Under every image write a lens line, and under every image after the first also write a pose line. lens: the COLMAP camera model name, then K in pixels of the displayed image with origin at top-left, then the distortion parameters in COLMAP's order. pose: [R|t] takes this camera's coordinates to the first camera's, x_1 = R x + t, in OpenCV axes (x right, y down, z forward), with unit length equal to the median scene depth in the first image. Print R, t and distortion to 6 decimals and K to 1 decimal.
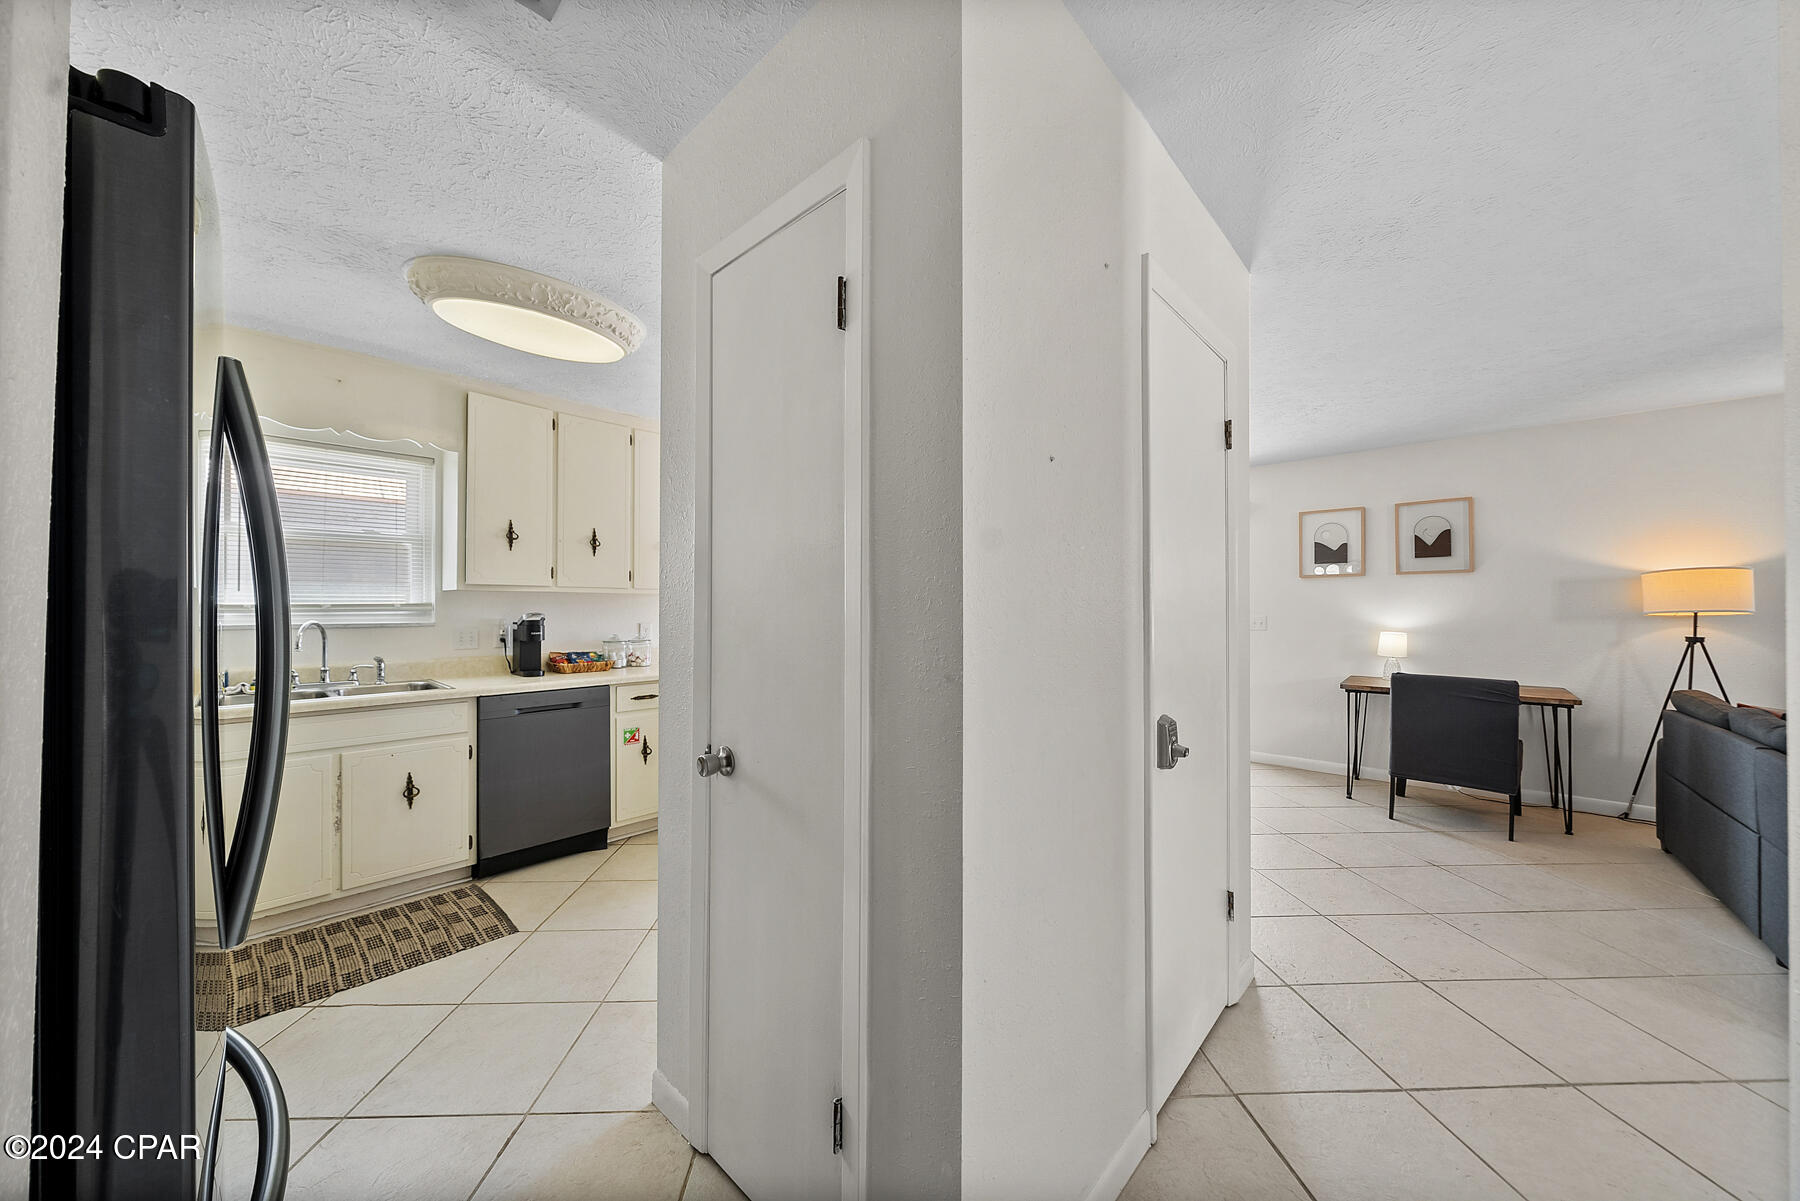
lens RADIAL K [[625.6, 0, 885.3], [0, 625.6, 609.3], [0, 0, 1]] dist [-0.001691, -0.000041]
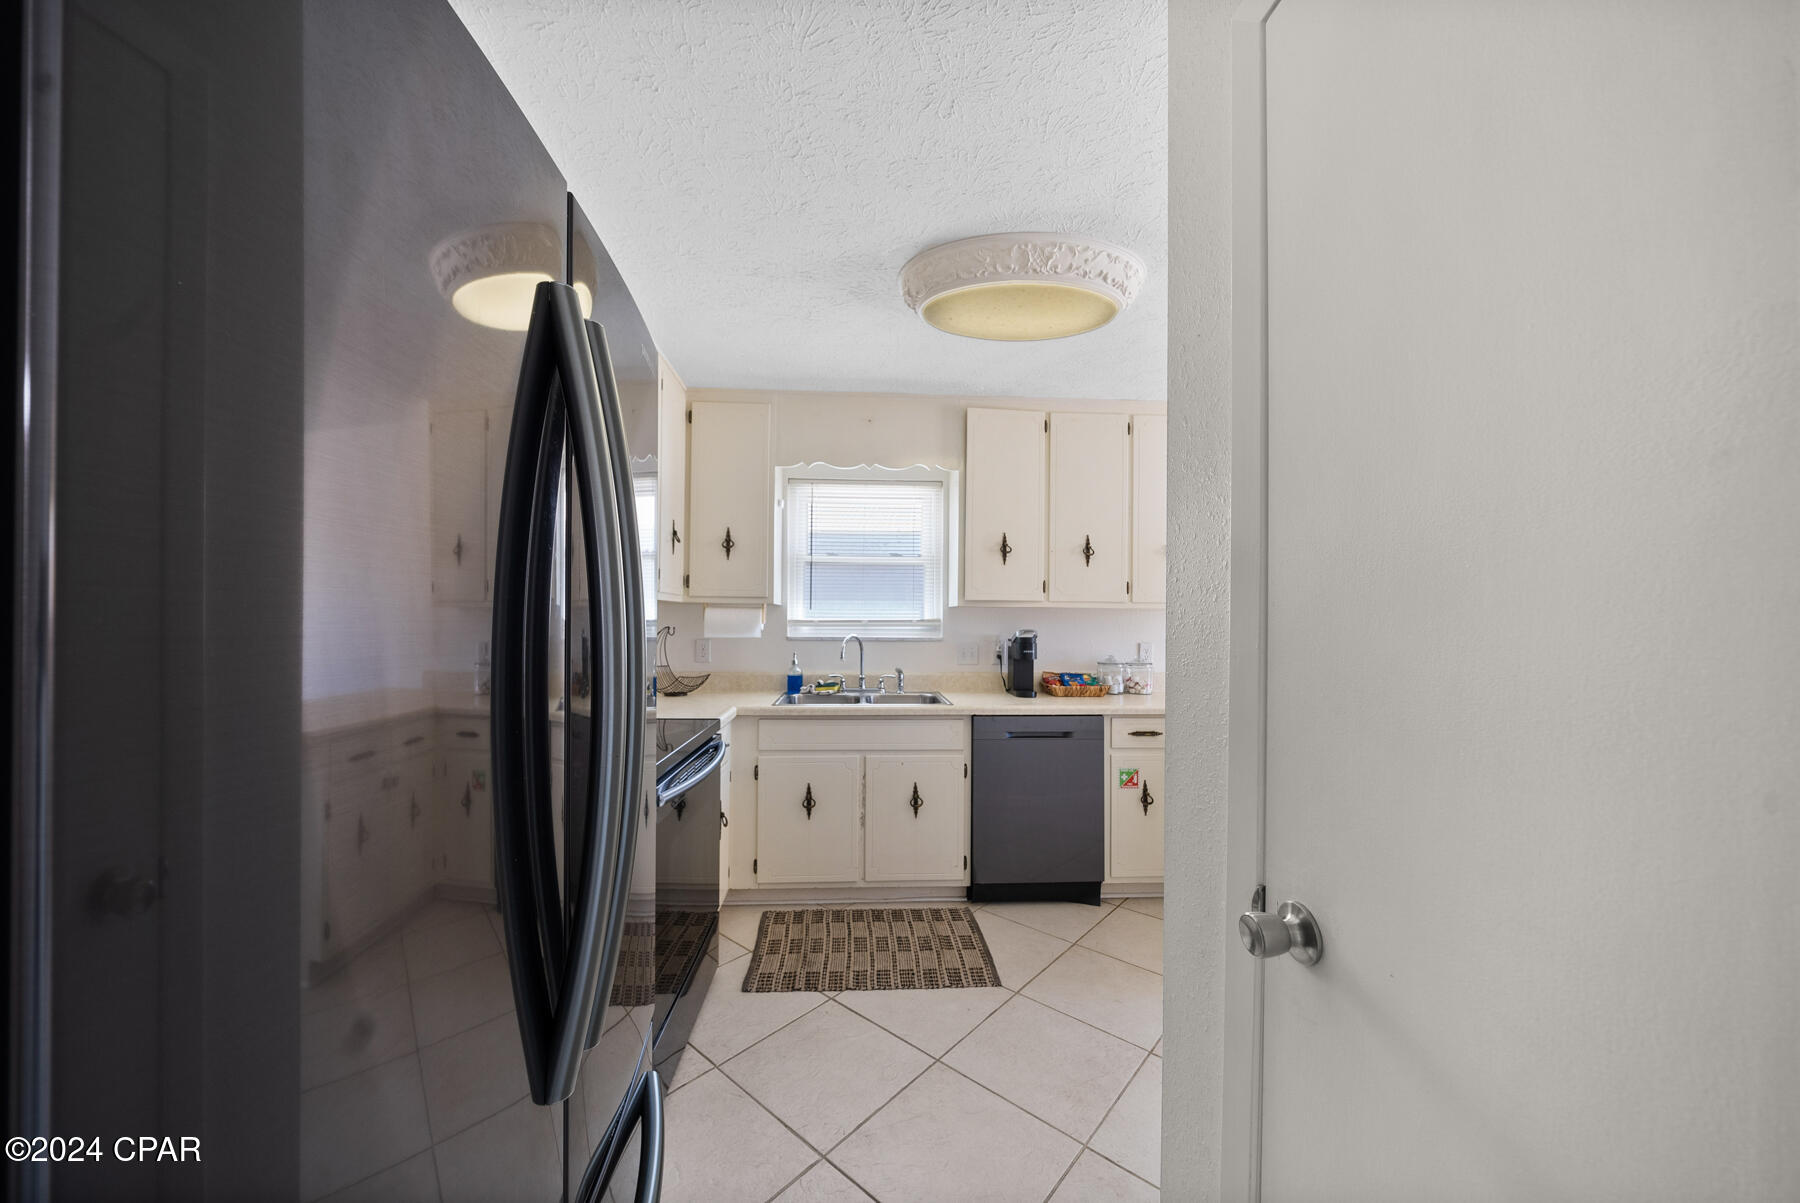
lens RADIAL K [[625.6, 0, 885.3], [0, 625.6, 610.3], [0, 0, 1]] dist [-0.001691, -0.000041]
pose [[0.722520, -0.006718, -0.691318, -0.072093], [-0.009359, 0.999766, -0.019497, -0.003665], [0.691287, 0.020557, 0.722288, 0.194752]]
